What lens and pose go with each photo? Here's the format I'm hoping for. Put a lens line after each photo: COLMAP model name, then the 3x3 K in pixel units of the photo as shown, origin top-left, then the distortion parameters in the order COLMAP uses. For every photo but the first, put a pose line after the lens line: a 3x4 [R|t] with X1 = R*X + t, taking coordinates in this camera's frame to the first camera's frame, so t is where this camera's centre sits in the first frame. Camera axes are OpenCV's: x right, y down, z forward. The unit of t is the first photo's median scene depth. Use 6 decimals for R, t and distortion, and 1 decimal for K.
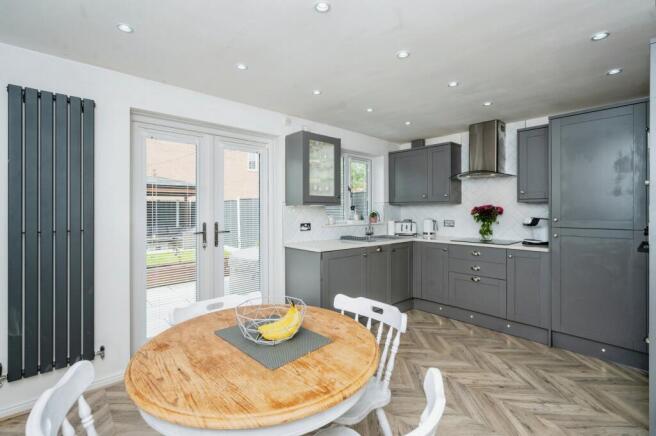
lens RADIAL K [[301.0, 0, 329.9], [0, 301.0, 208.5], [0, 0, 1]] dist [-0.001027, -0.000143]
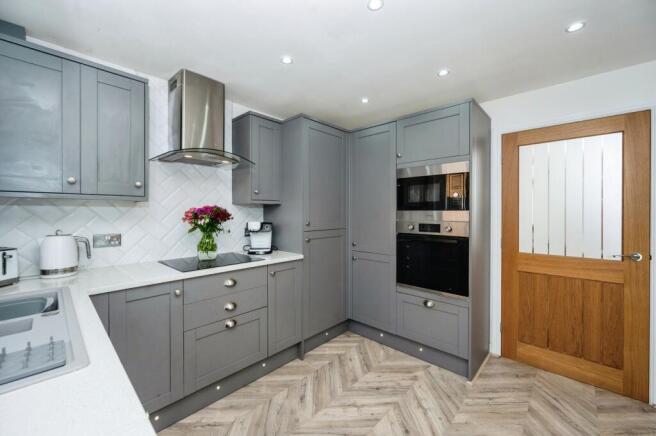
lens RADIAL K [[262.4, 0, 328.0], [0, 262.4, 218.0], [0, 0, 1]] dist [0.000391, 0.000040]
pose [[-0.069973, -0.017574, 0.997394, -0.079868], [-0.000141, 0.999845, 0.017607, 0.005493], [-0.997549, 0.001091, -0.069965, 0.928257]]
